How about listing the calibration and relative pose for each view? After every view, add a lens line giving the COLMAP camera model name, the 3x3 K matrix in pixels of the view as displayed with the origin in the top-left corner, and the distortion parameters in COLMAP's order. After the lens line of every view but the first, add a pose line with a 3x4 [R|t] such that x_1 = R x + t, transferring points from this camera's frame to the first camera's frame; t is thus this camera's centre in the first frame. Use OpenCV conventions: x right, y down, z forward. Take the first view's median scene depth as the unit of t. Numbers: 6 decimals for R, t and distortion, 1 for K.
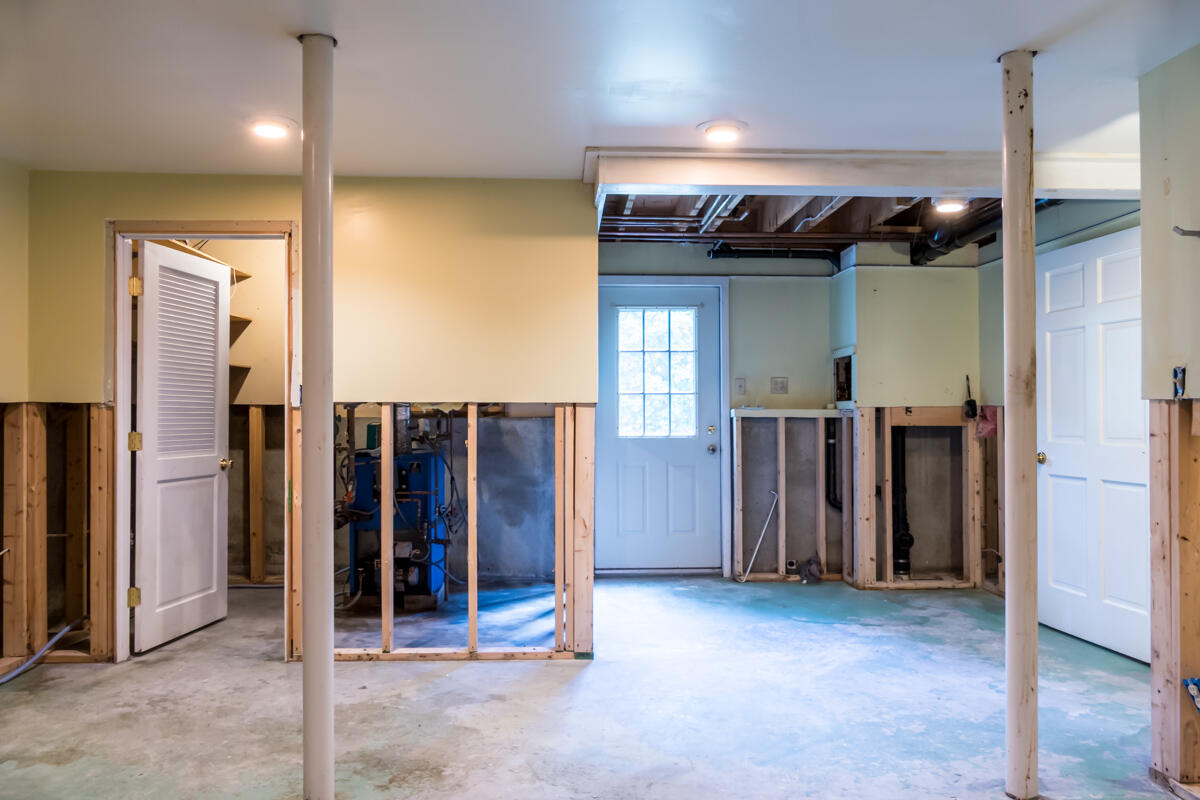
lens RADIAL K [[865.9, 0, 601.1], [0, 865.9, 400.2], [0, 0, 1]] dist [-0.022740, 0.005249]
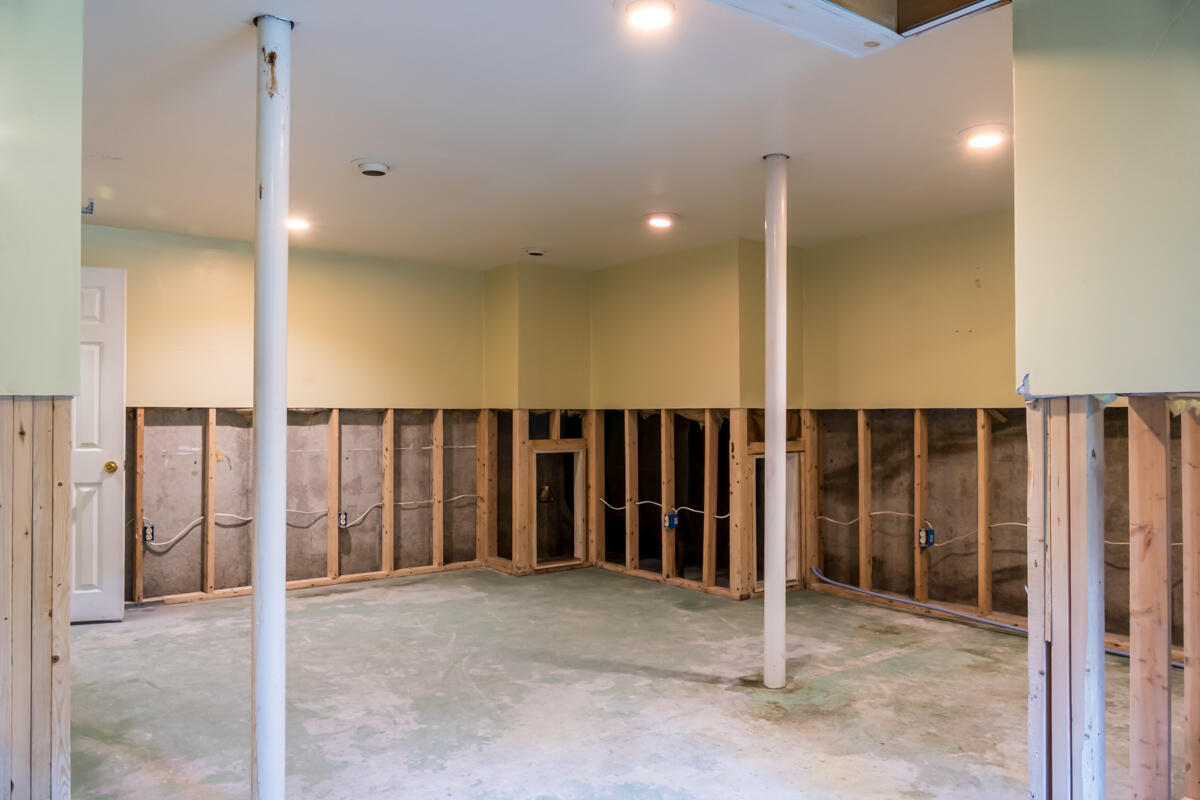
lens RADIAL K [[865.9, 0, 600.4], [0, 865.9, 403.5], [0, 0, 1]] dist [-0.022740, 0.005249]
pose [[-0.817316, -0.010372, -0.576097, 0.601396], [0.002020, 0.999780, -0.020866, 0.022240], [0.576187, -0.018218, -0.817115, 1.622311]]
